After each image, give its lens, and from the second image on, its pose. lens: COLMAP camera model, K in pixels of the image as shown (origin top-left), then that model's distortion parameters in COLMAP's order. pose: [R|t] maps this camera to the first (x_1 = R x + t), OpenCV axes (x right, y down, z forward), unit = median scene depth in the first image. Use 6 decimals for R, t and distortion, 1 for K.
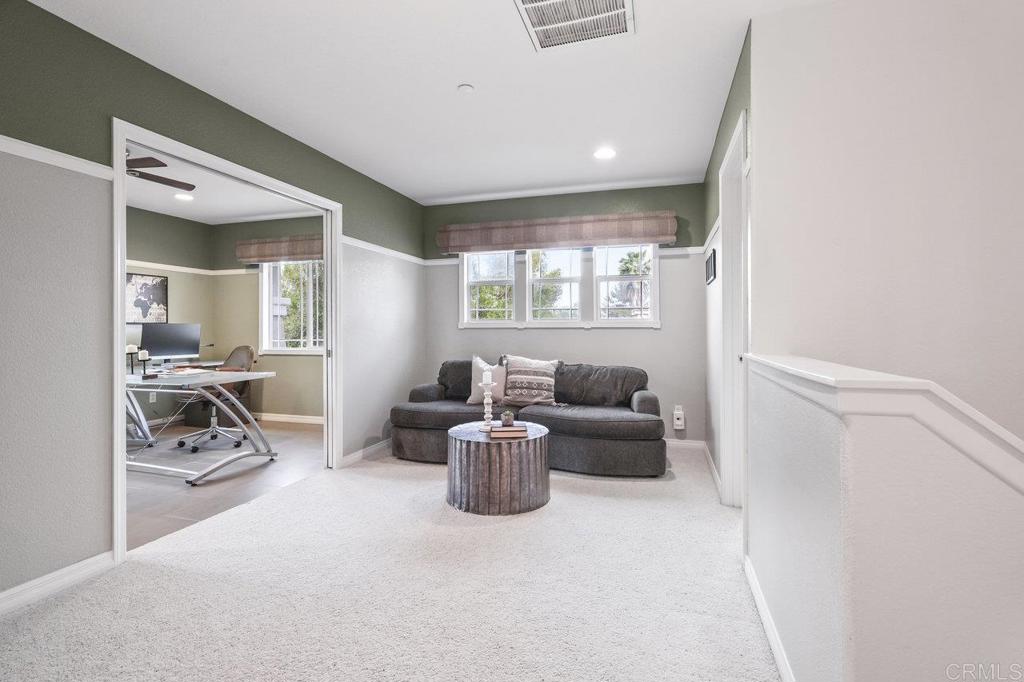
lens RADIAL K [[468.9, 0, 510.3], [0, 468.9, 332.1], [0, 0, 1]] dist [-0.000144, 0.000154]
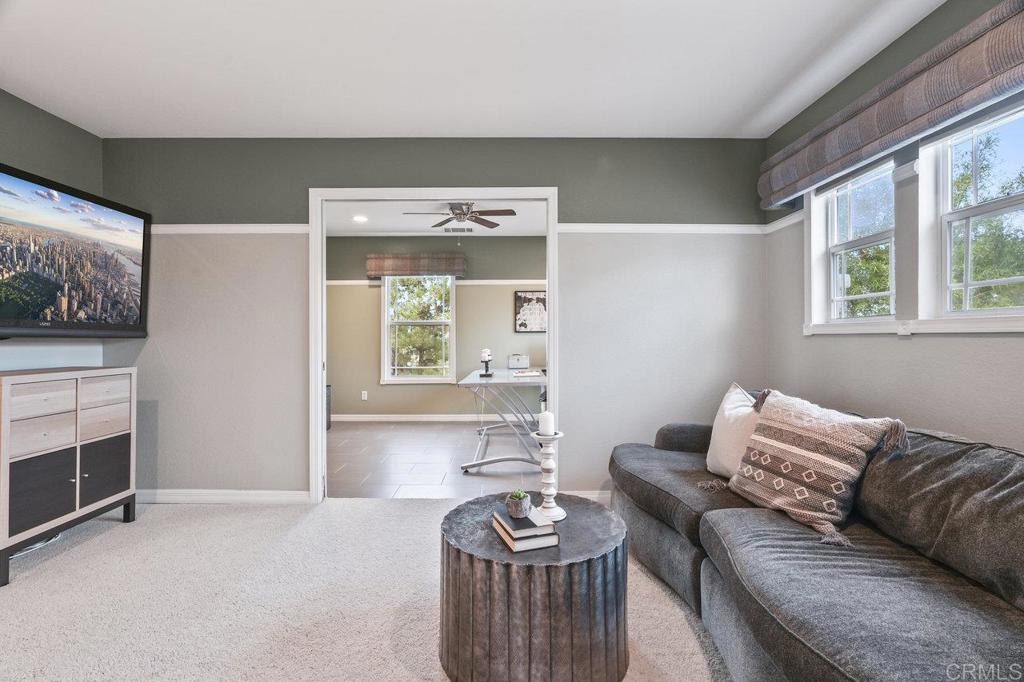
lens RADIAL K [[468.9, 0, 510.3], [0, 468.9, 332.1], [0, 0, 1]] dist [-0.000144, 0.000154]
pose [[0.307980, -0.009235, -0.951348, 0.386368], [-0.007658, 0.999896, -0.012185, -0.003117], [0.951362, 0.011038, 0.307877, 0.630238]]
